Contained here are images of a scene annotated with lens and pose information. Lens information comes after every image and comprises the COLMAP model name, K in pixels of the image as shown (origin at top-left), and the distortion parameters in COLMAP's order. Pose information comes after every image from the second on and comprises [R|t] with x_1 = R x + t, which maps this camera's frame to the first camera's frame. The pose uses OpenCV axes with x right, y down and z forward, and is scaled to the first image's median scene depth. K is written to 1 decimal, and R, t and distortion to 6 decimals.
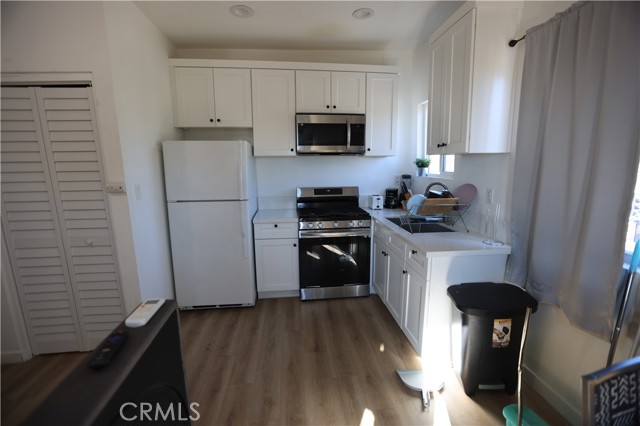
lens RADIAL K [[290.4, 0, 320.2], [0, 290.4, 212.2], [0, 0, 1]] dist [-0.034274, 0.006395]
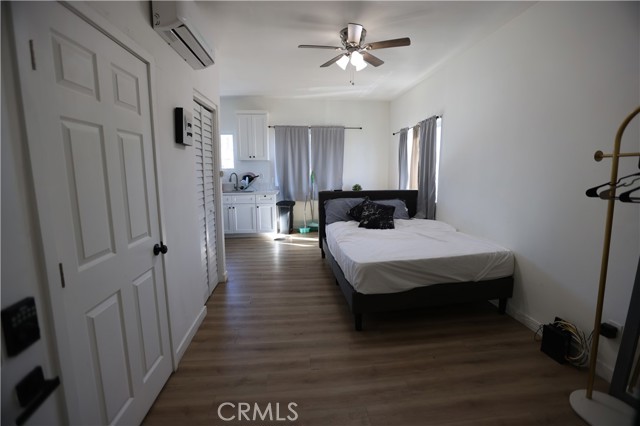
lens RADIAL K [[290.4, 0, 320.6], [0, 290.4, 210.1], [0, 0, 1]] dist [-0.034274, 0.006395]
pose [[0.028015, -0.137162, 0.990152, -1.579305], [0.168027, 0.977093, 0.130599, -0.001972], [-0.985384, 0.162713, 0.050421, 0.245865]]
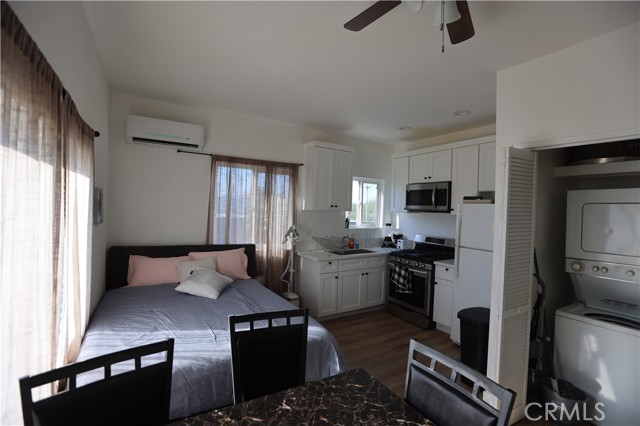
lens RADIAL K [[290.4, 0, 315.3], [0, 290.4, 209.6], [0, 0, 1]] dist [-0.034274, 0.006395]
pose [[0.429750, 0.028856, -0.902487, 1.062053], [-0.180017, 0.982163, -0.054317, -0.047162], [0.884821, 0.185805, 0.427279, -0.029382]]
